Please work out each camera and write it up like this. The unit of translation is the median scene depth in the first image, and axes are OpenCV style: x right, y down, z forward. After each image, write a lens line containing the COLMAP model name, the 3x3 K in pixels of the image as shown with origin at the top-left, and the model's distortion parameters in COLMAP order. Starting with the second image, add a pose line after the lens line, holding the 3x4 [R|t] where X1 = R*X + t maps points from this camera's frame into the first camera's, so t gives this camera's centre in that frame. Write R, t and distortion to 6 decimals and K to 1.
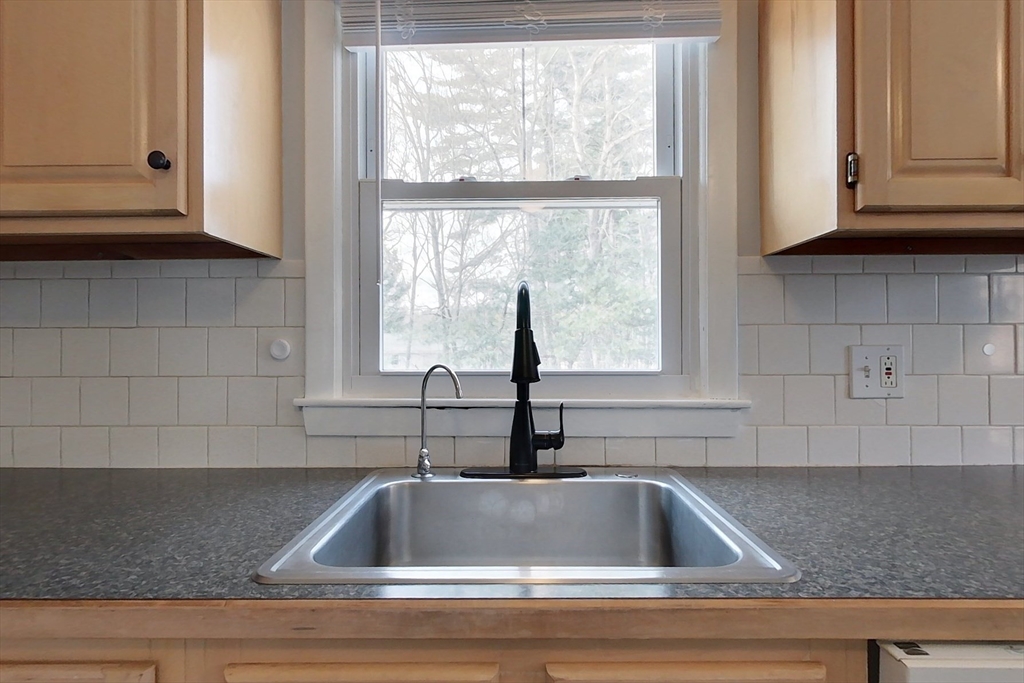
lens RADIAL K [[550.4, 0, 511.4], [0, 550.4, 340.9], [0, 0, 1]] dist [0.002773, 0.000213]
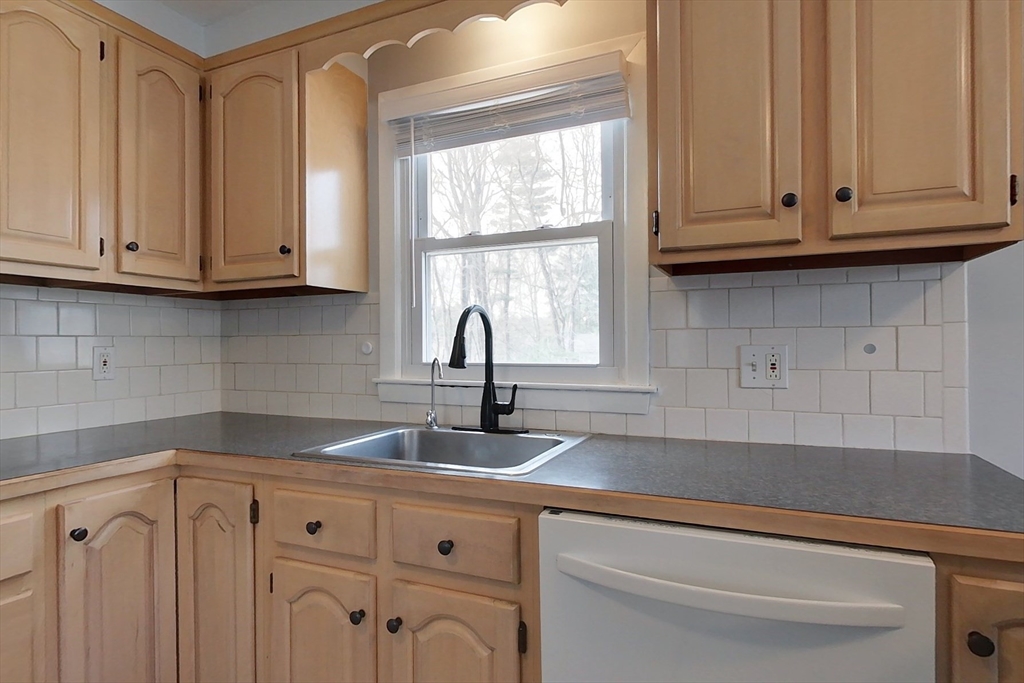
lens RADIAL K [[550.4, 0, 509.2], [0, 550.4, 341.7], [0, 0, 1]] dist [0.002773, 0.000213]
pose [[0.923071, -0.004114, -0.384607, 0.614260], [0.005468, 0.999982, 0.002427, -0.005725], [0.384590, -0.004343, 0.923077, -0.352441]]
